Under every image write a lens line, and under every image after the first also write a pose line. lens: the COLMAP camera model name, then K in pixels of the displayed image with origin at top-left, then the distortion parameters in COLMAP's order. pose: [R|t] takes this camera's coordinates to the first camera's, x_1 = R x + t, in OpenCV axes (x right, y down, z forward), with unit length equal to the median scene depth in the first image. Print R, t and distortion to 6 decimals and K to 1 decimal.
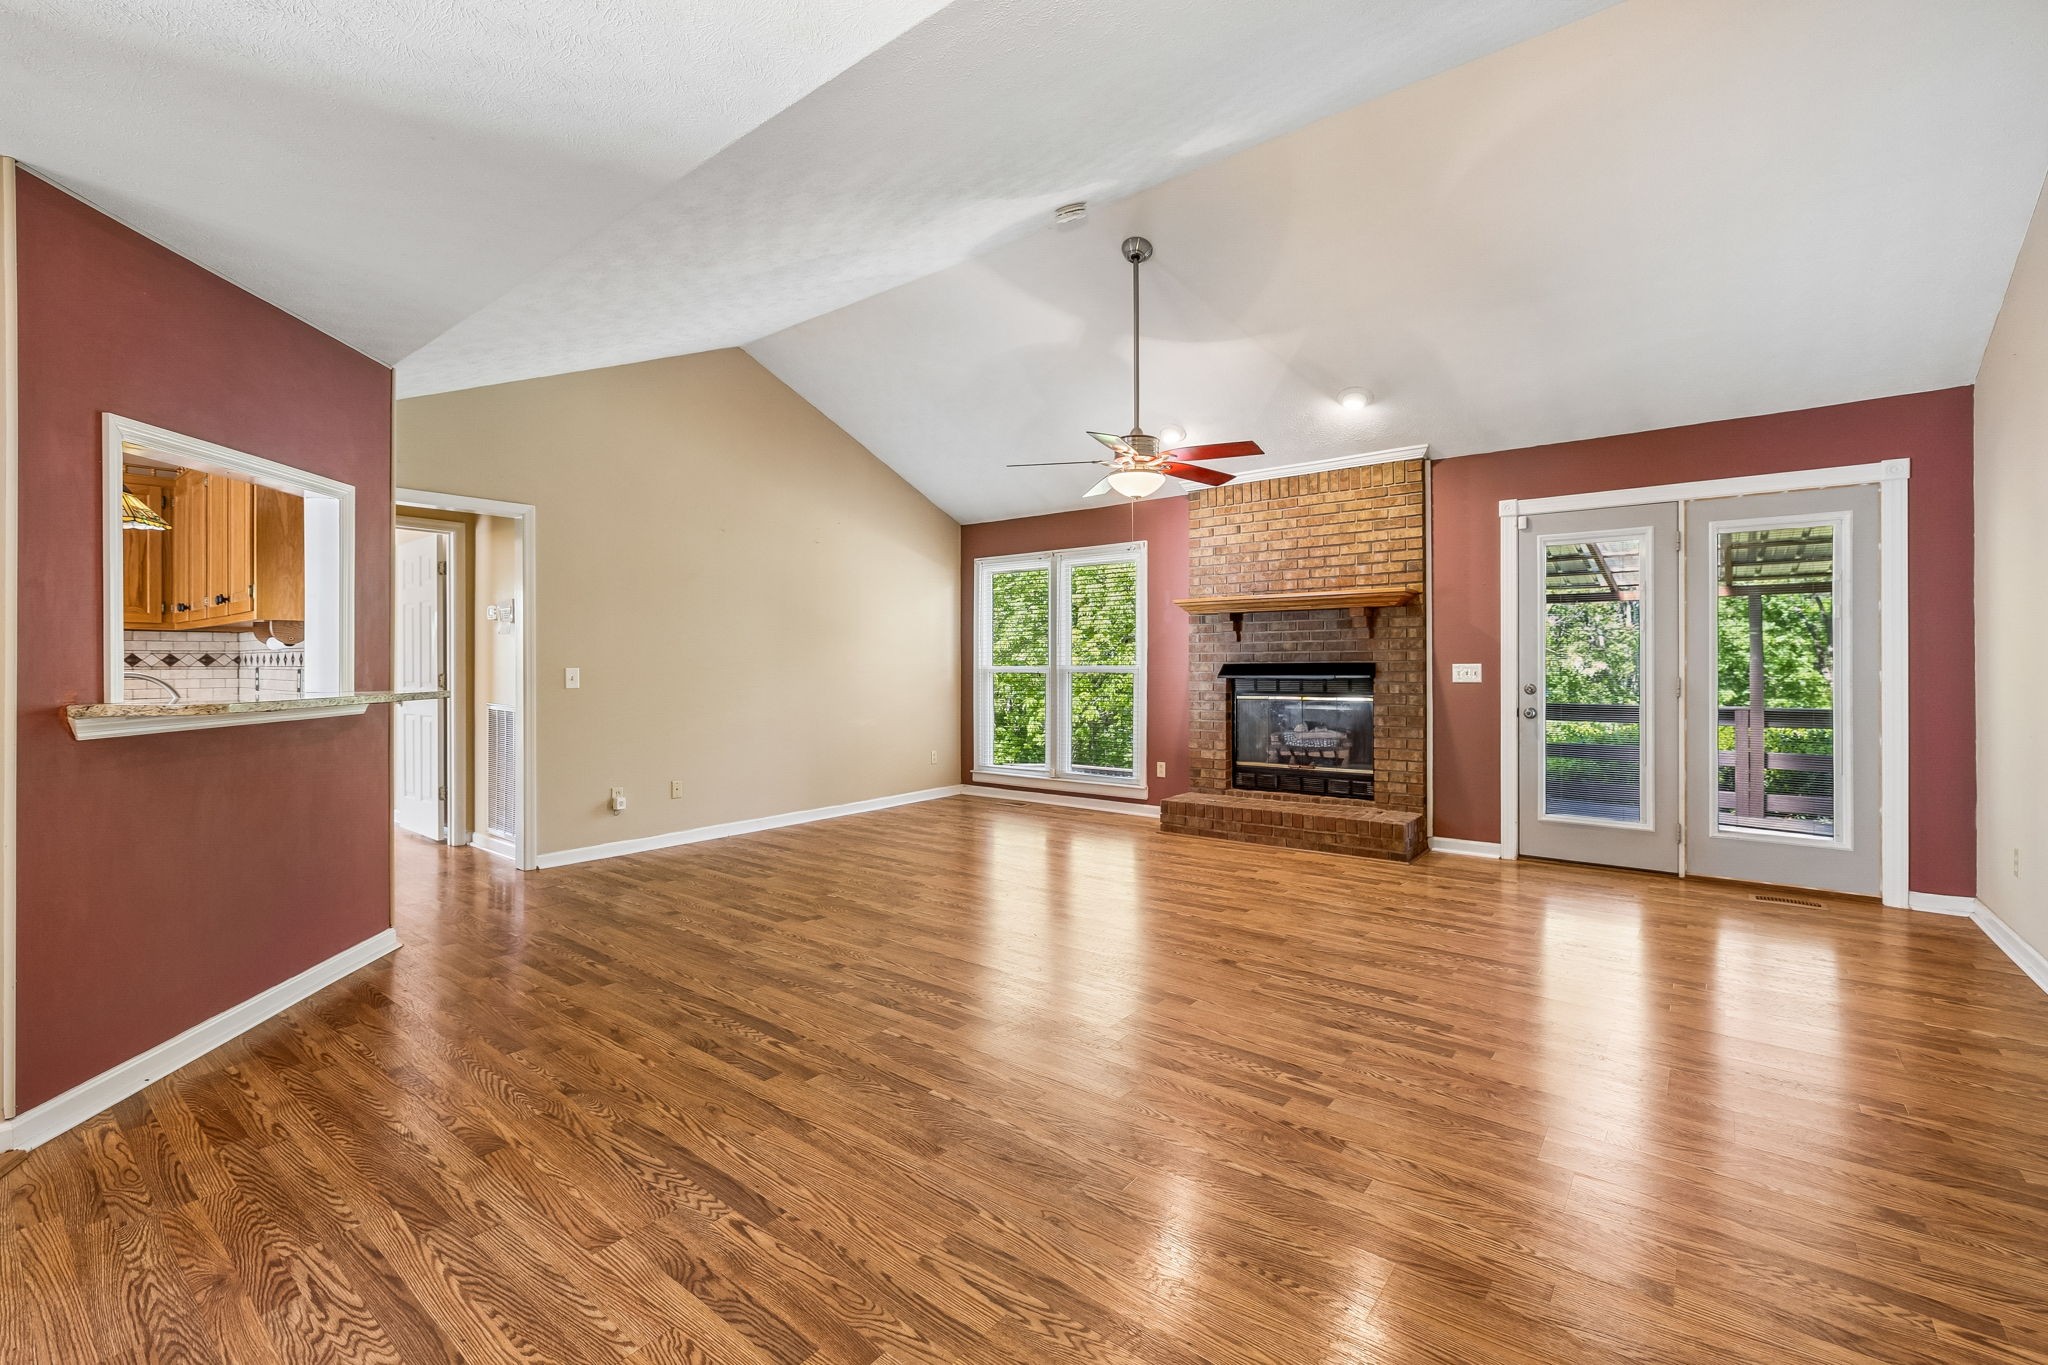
lens RADIAL K [[865.5, 0, 1015.8], [0, 865.5, 668.3], [0, 0, 1]] dist [-0.000824, -0.000403]
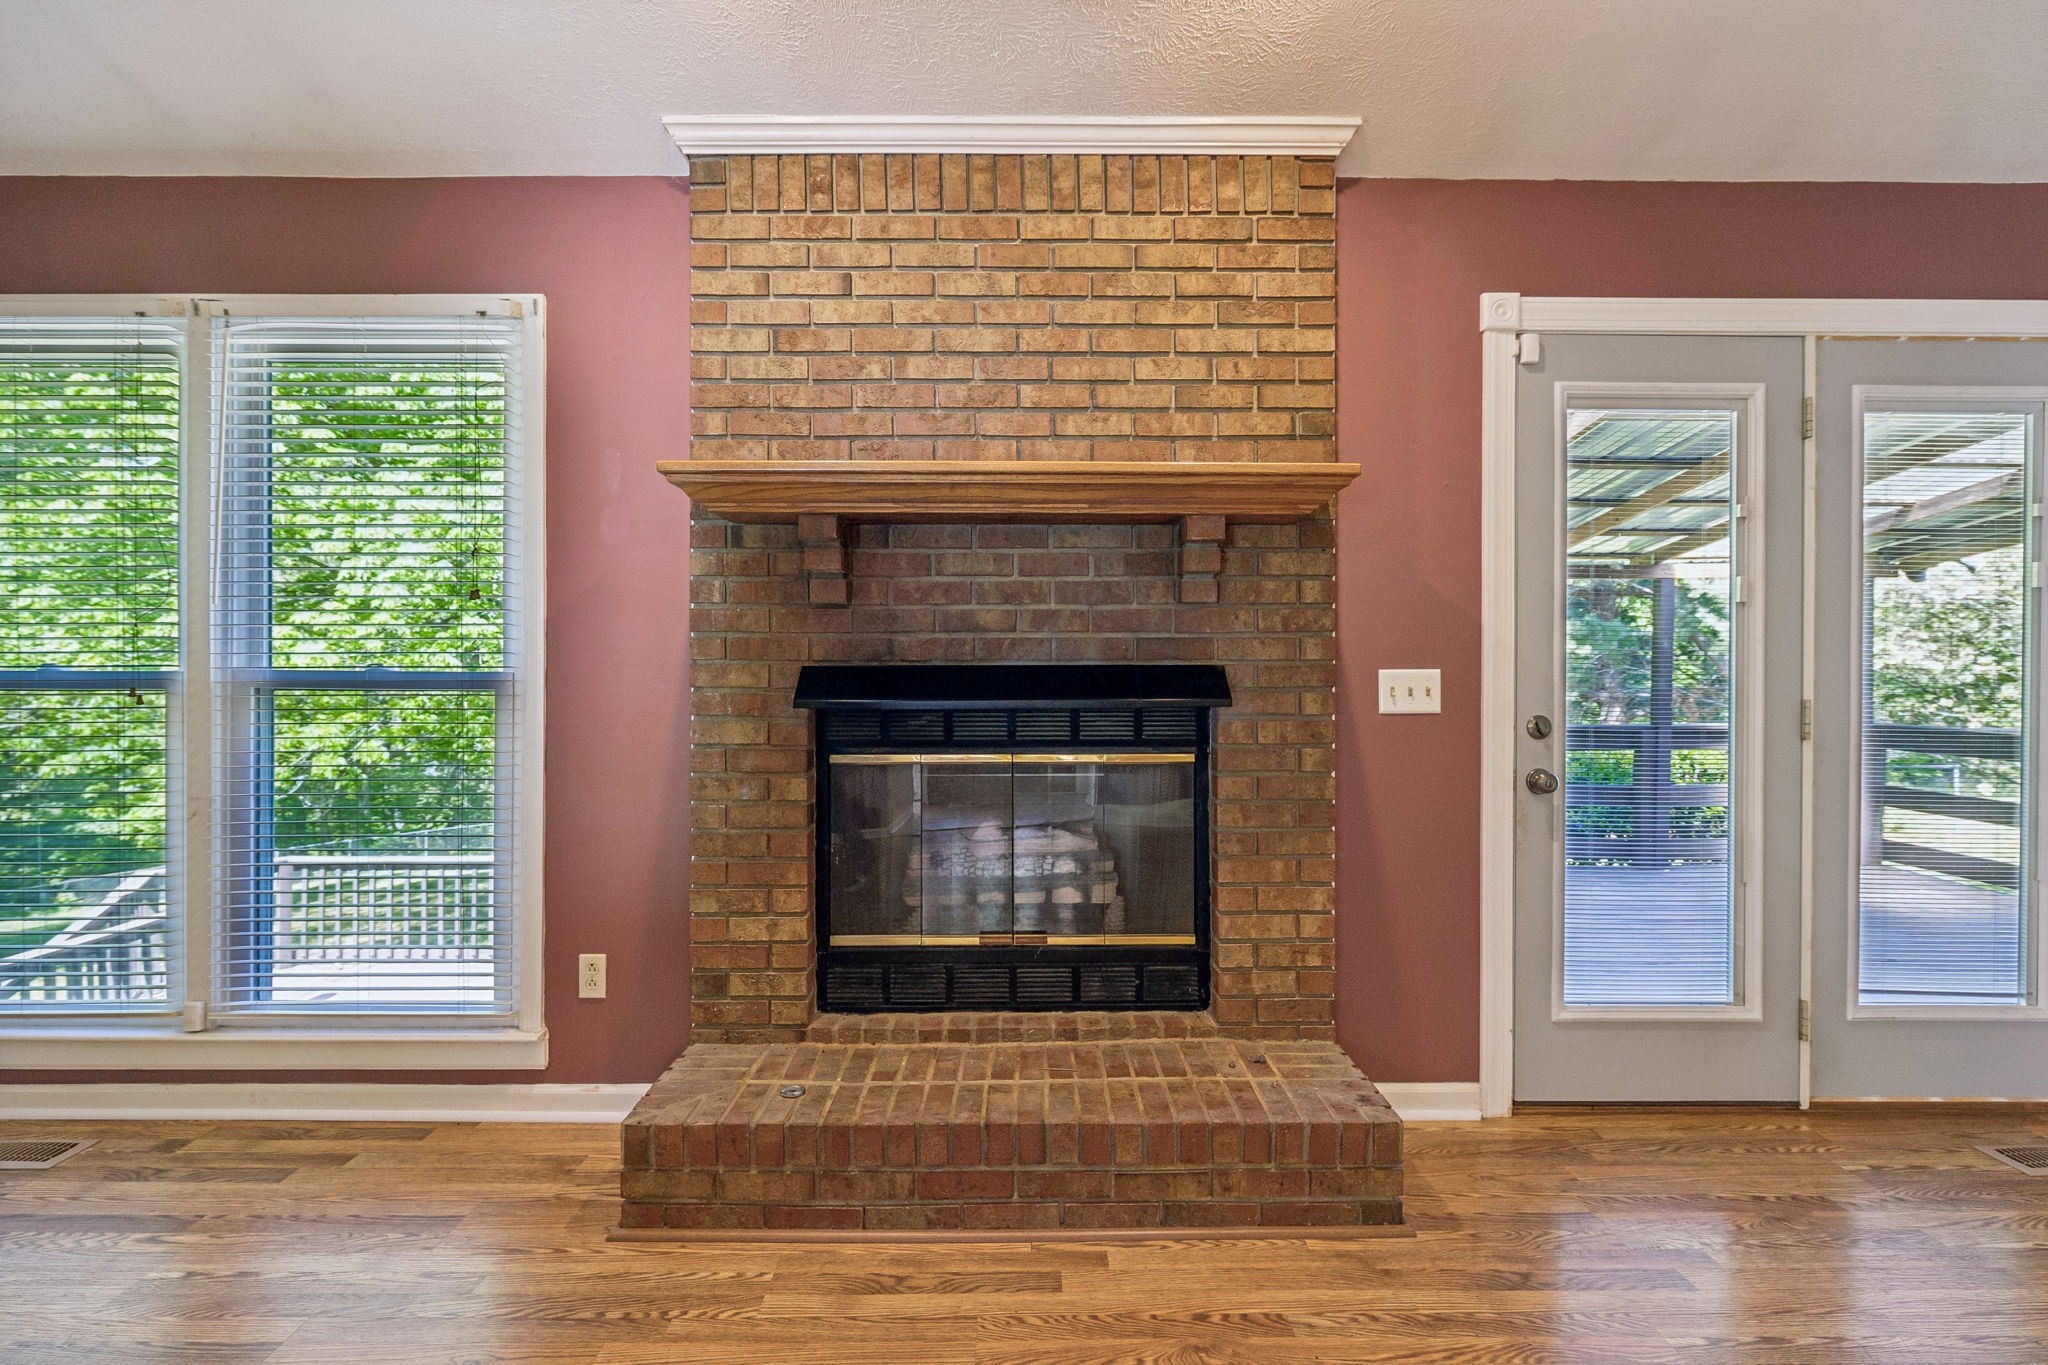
lens RADIAL K [[964.9, 0, 1027.9], [0, 964.9, 677.2], [0, 0, 1]] dist [-0.004596, 0.001496]
pose [[0.774803, -0.001098, 0.632202, 0.074009], [-0.001703, 0.999991, 0.003824, -0.002699], [-0.632201, -0.004039, 0.774794, 0.726227]]
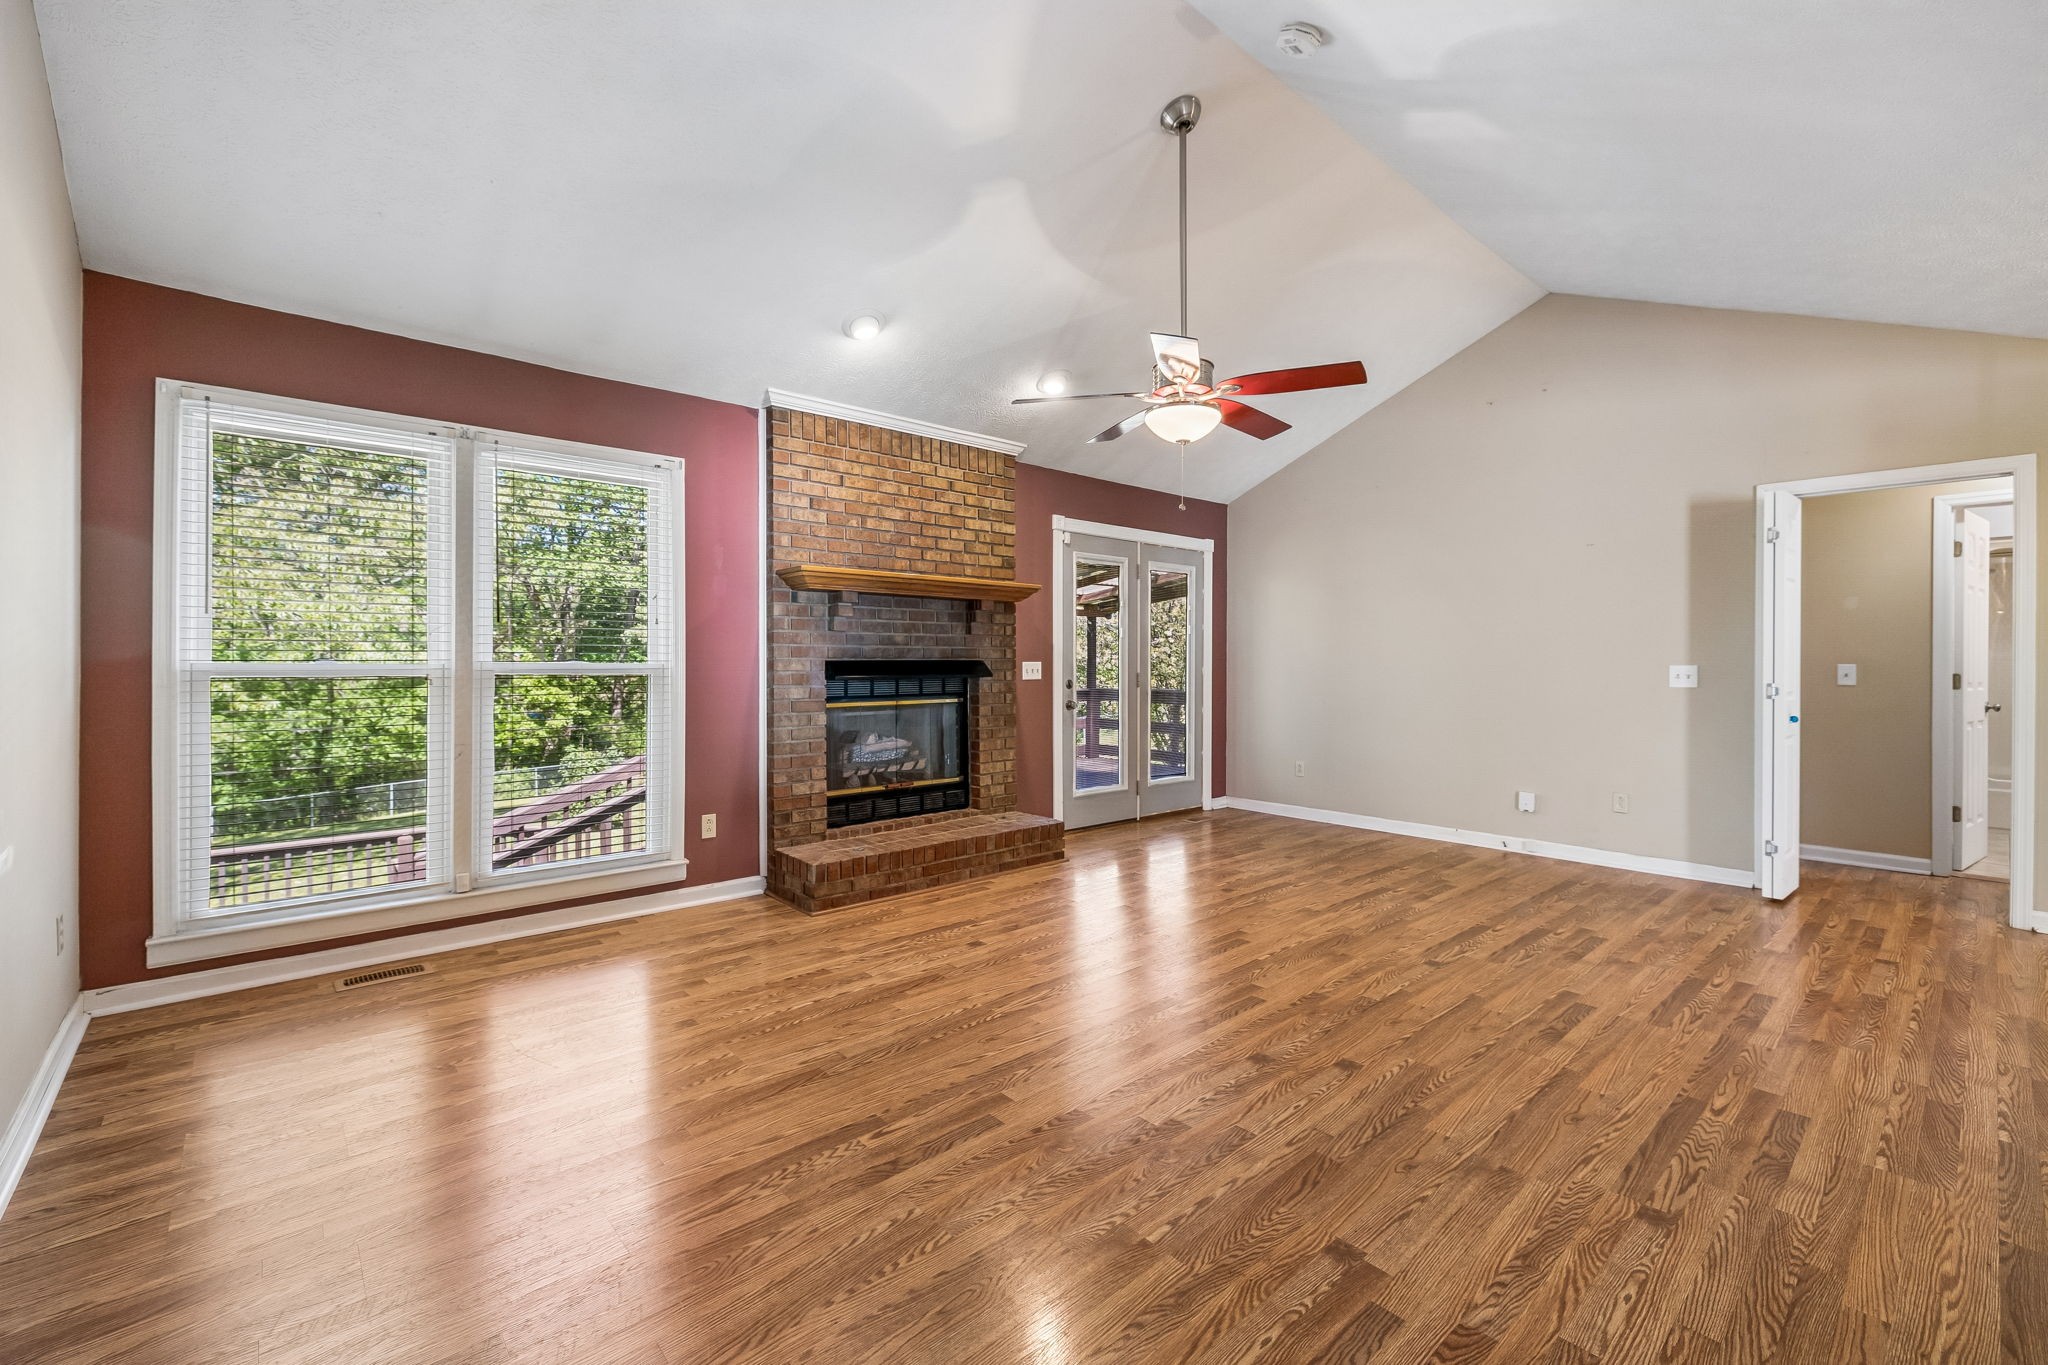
lens RADIAL K [[865.5, 0, 1011.3], [0, 865.5, 664.3], [0, 0, 1]] dist [-0.000824, -0.000403]
pose [[0.173027, -0.000465, 0.984917, -0.506988], [0.000812, 1.000000, 0.000329, -0.002369], [-0.984917, 0.000743, 0.173028, 0.813402]]
